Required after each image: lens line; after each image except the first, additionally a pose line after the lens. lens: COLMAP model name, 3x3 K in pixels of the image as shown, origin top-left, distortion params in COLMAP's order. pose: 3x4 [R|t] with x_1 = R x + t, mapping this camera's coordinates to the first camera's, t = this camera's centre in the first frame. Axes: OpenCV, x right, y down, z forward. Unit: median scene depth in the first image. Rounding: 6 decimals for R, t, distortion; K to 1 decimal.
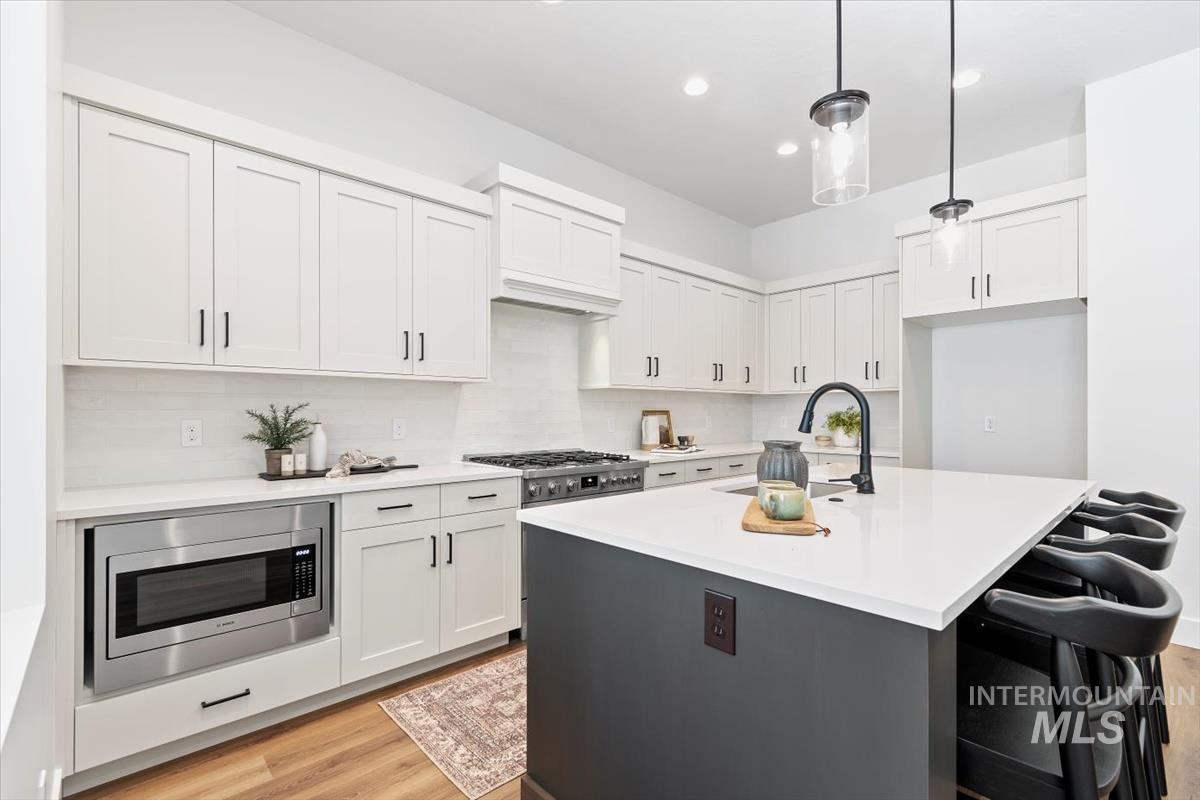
lens RADIAL K [[532.8, 0, 597.7], [0, 532.8, 408.9], [0, 0, 1]] dist [0.002165, 0.000285]
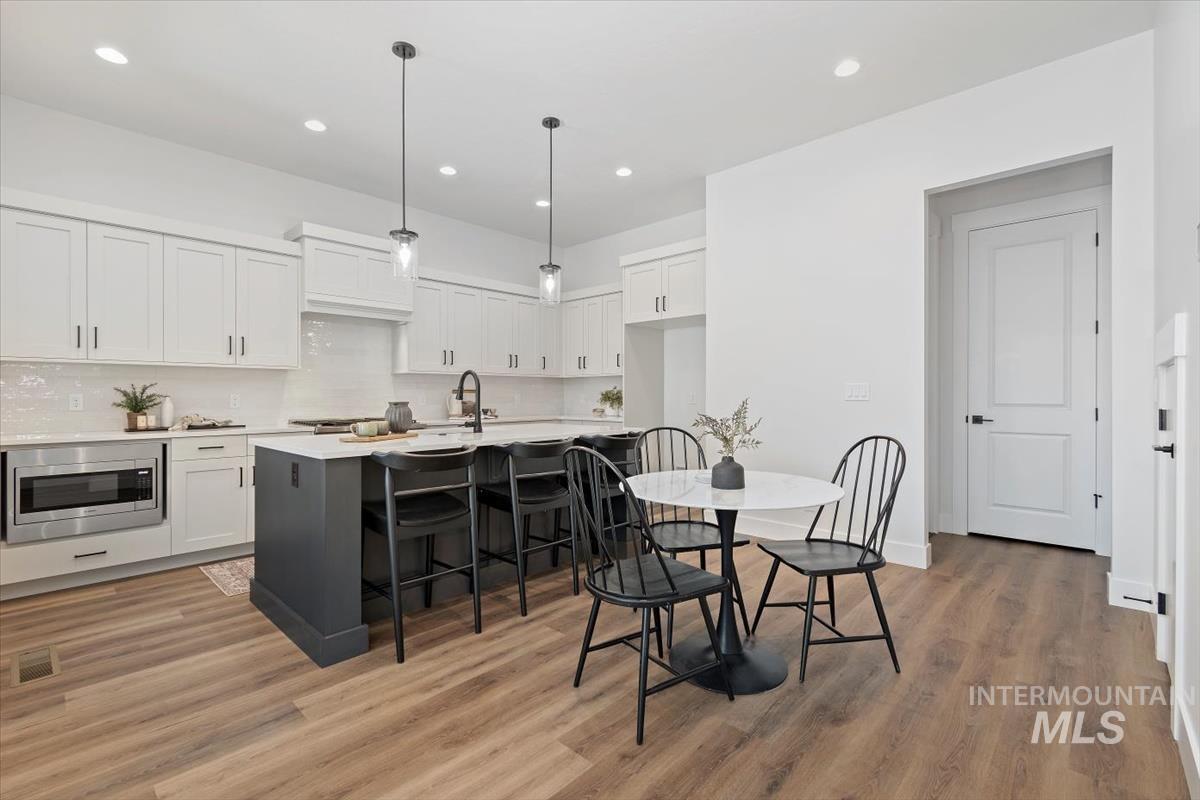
lens RADIAL K [[532.8, 0, 602.0], [0, 532.8, 393.7], [0, 0, 1]] dist [0.002165, 0.000285]
pose [[0.997527, -0.003375, 0.070205, 0.641987], [0.003334, 0.999994, 0.000699, 0.022987], [-0.070207, -0.000463, 0.997532, -0.644963]]
